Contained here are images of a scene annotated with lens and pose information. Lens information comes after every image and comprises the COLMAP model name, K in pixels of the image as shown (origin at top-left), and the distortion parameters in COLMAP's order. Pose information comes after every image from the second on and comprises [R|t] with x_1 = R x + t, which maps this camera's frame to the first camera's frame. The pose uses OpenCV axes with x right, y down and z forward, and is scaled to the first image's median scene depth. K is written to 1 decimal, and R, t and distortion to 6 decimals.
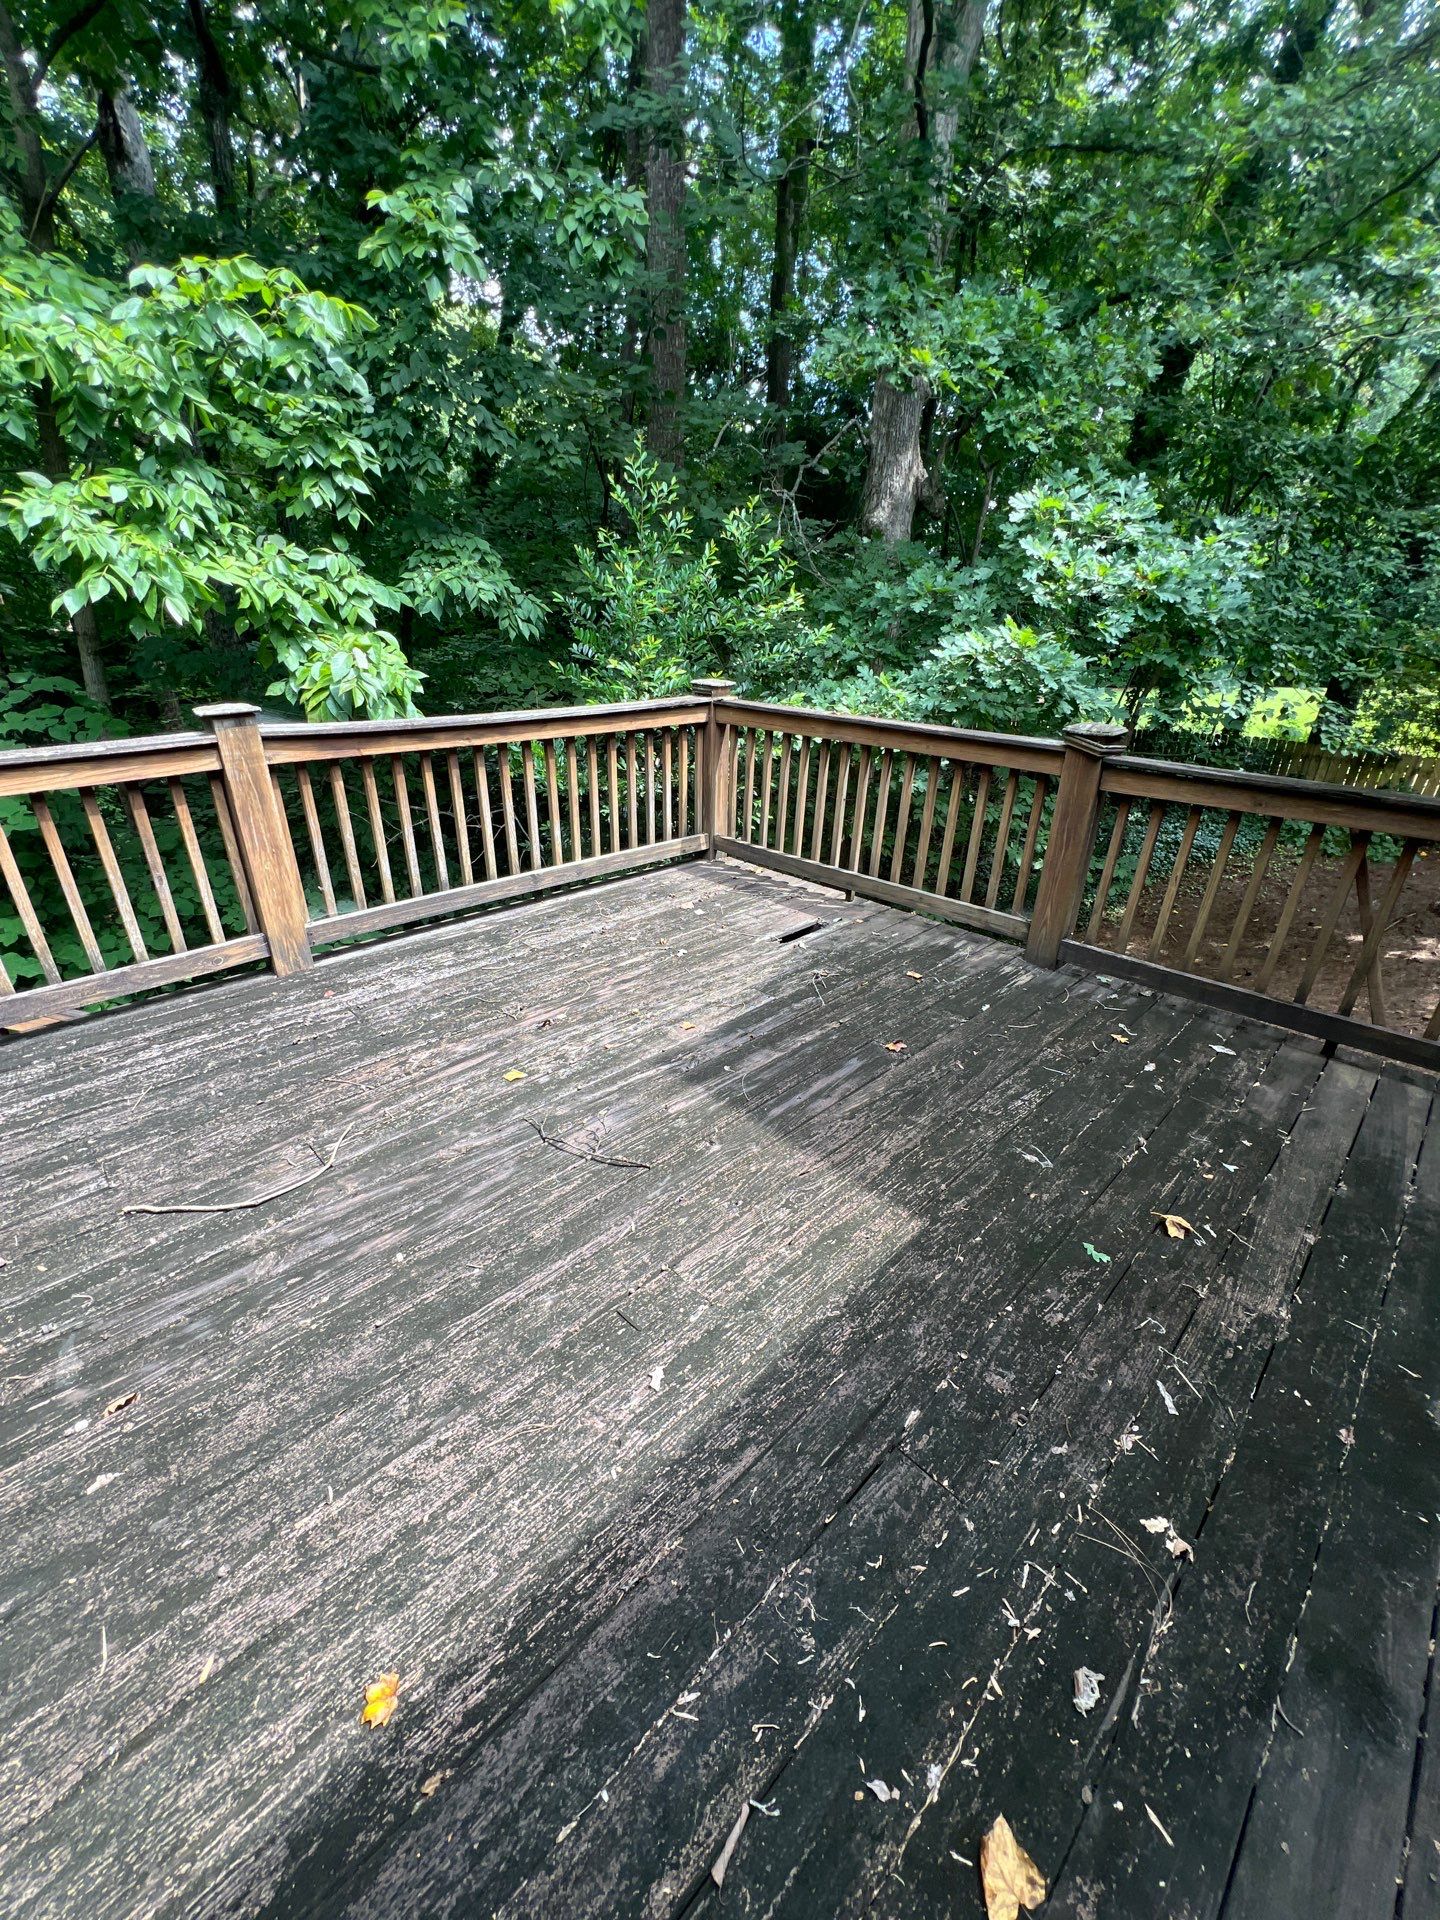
lens RADIAL K [[774.5, 0, 713.4], [0, 774.5, 957.6], [0, 0, 1]] dist [-0.004832, 0.000817]
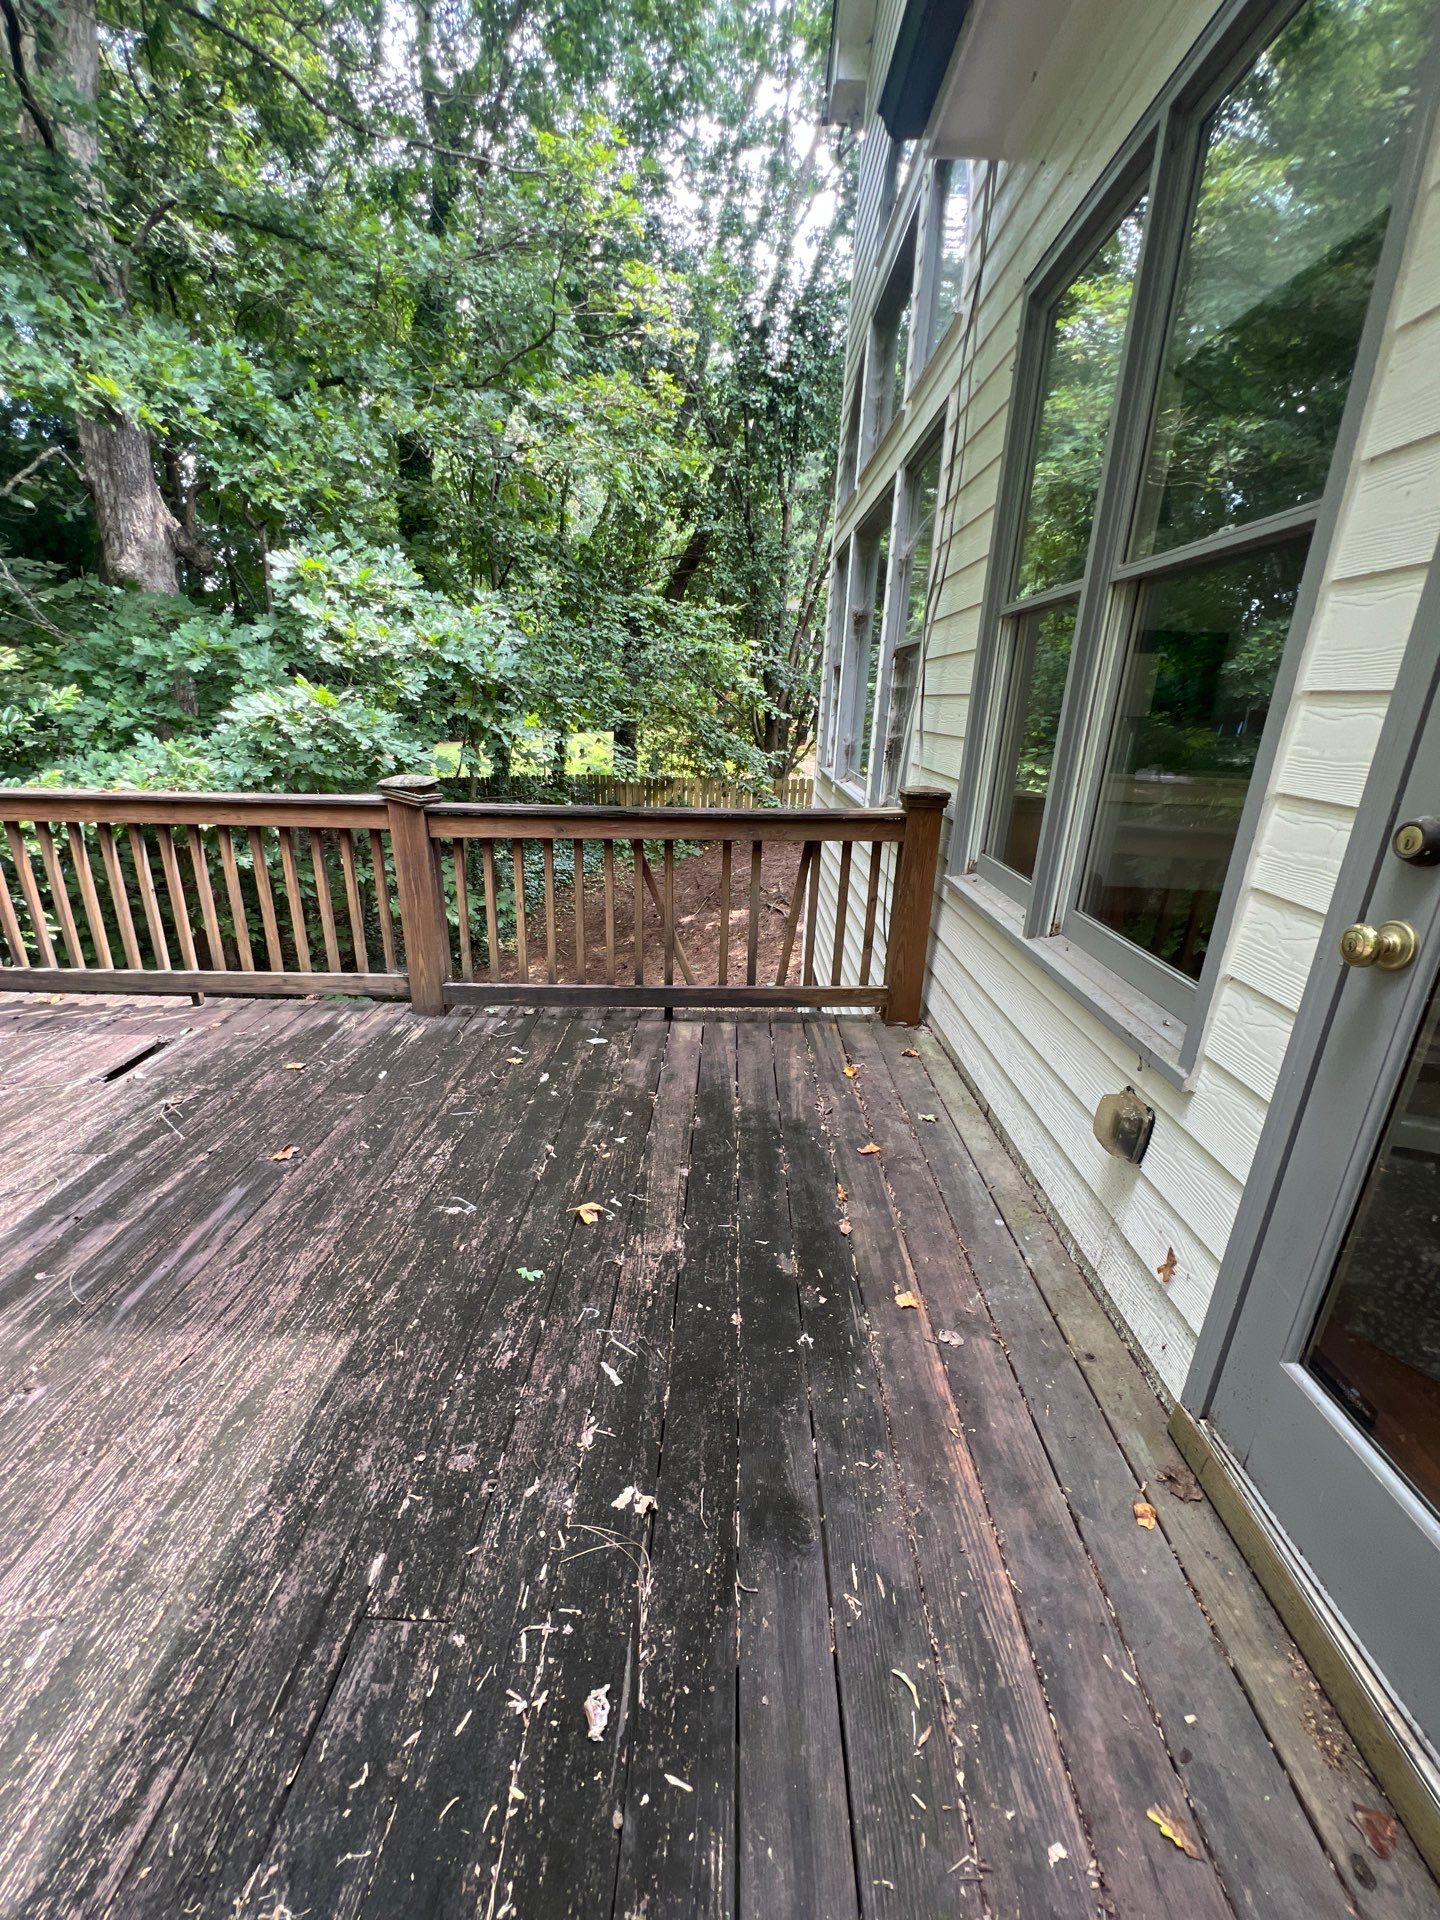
lens RADIAL K [[774.5, 0, 716.8], [0, 774.5, 960.0], [0, 0, 1]] dist [-0.004832, 0.000817]
pose [[0.720175, -0.240125, 0.650914, 0.065618], [0.282342, 0.958429, 0.041184, 0.006521], [-0.633744, 0.154121, 0.758034, -0.002000]]
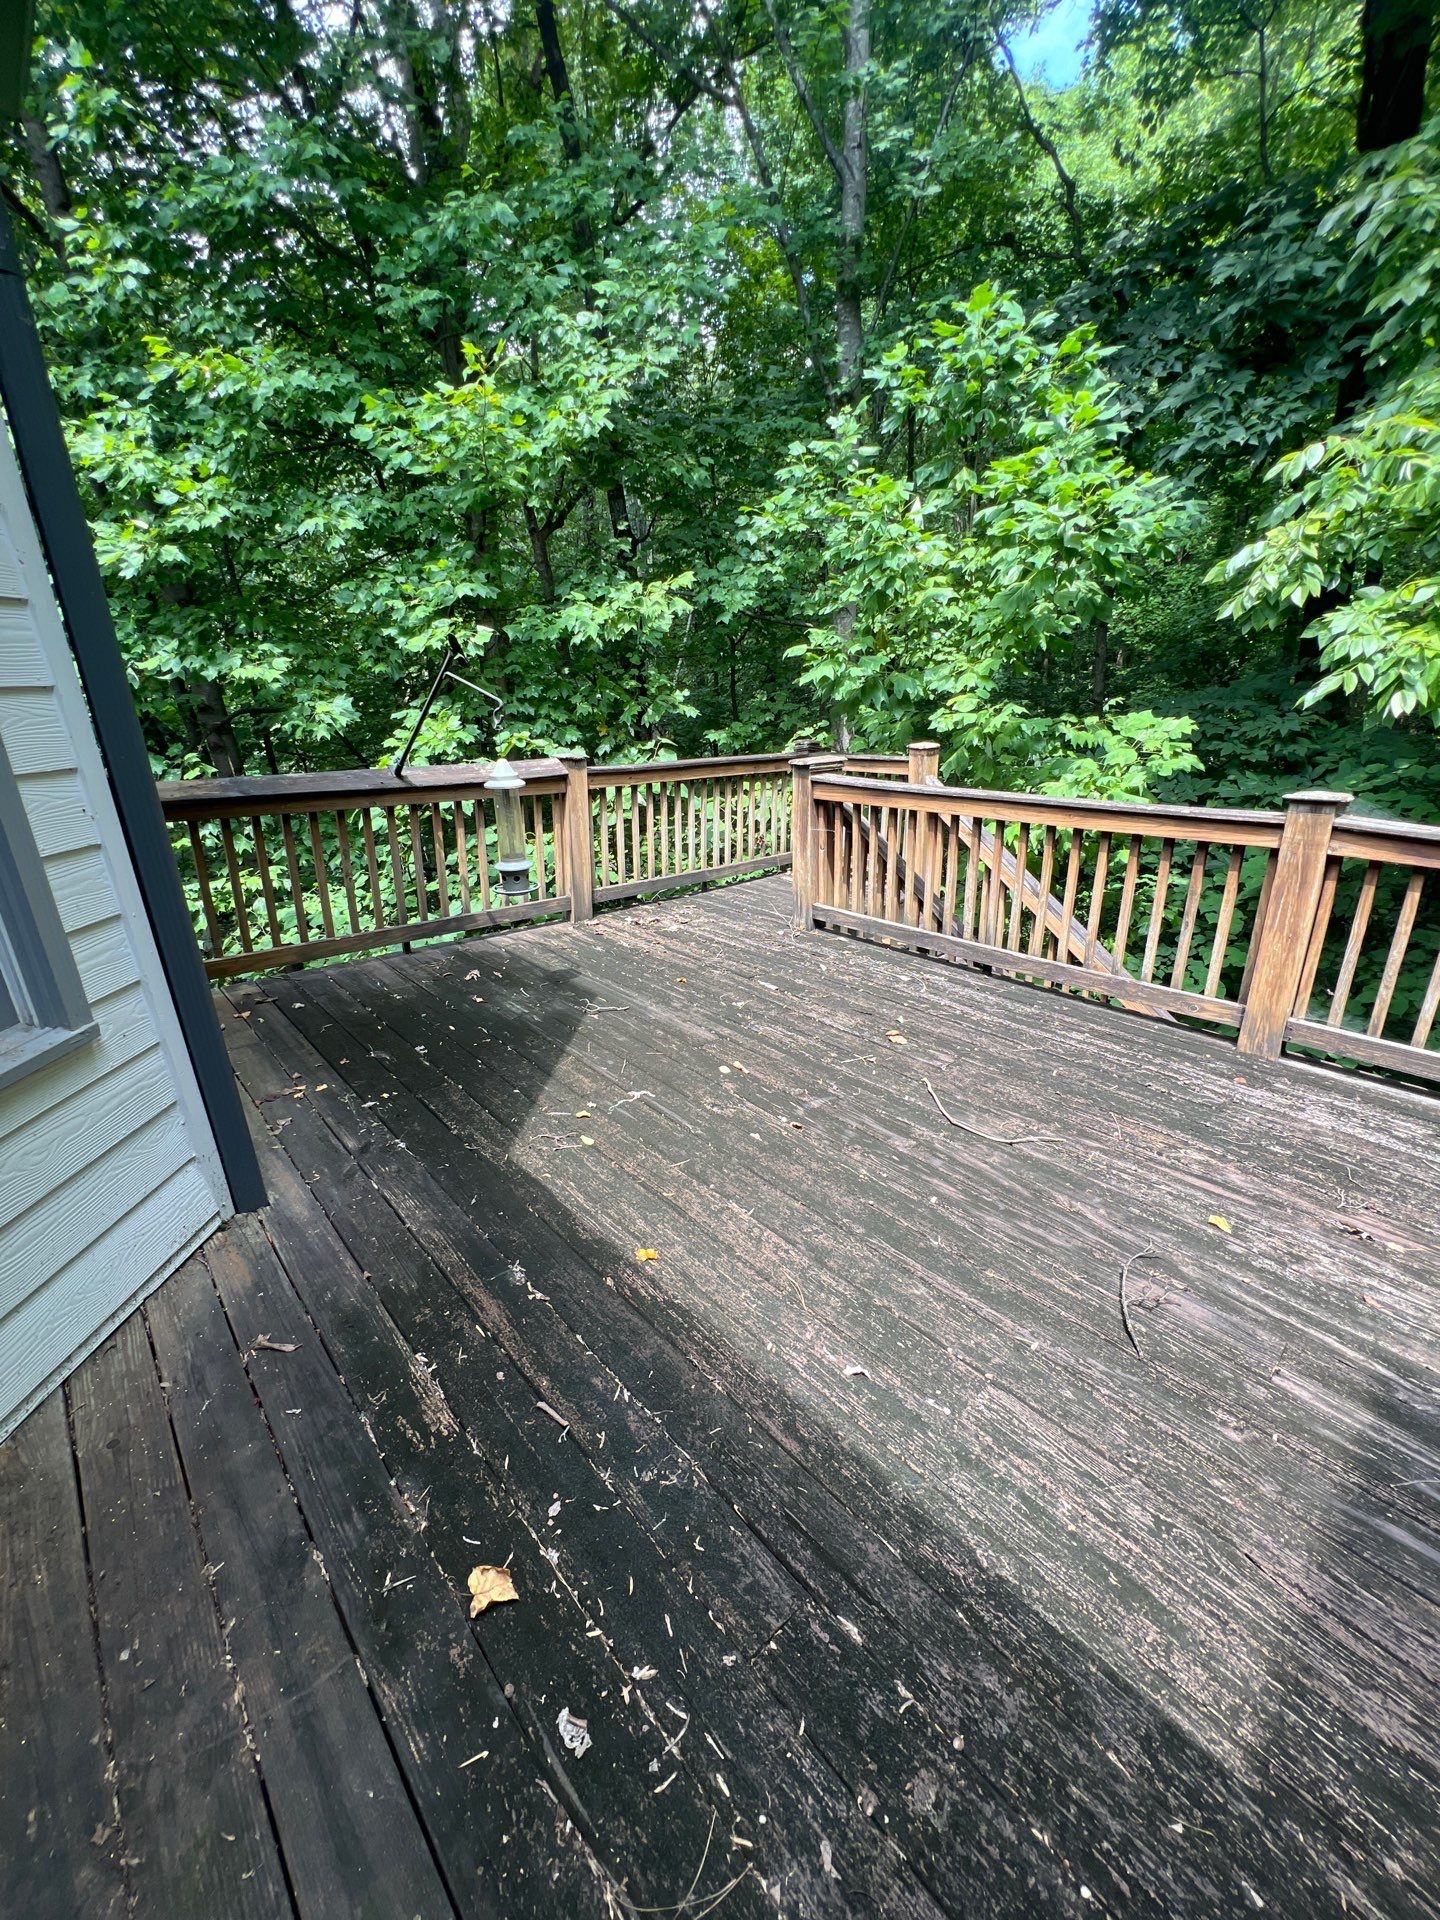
lens RADIAL K [[774.5, 0, 725.3], [0, 774.5, 968.3], [0, 0, 1]] dist [-0.004832, 0.000817]
pose [[-0.040442, 0.315890, -0.947933, 0.411305], [-0.401348, 0.863675, 0.304935, -0.111981], [0.915032, 0.392783, 0.091853, 0.255981]]
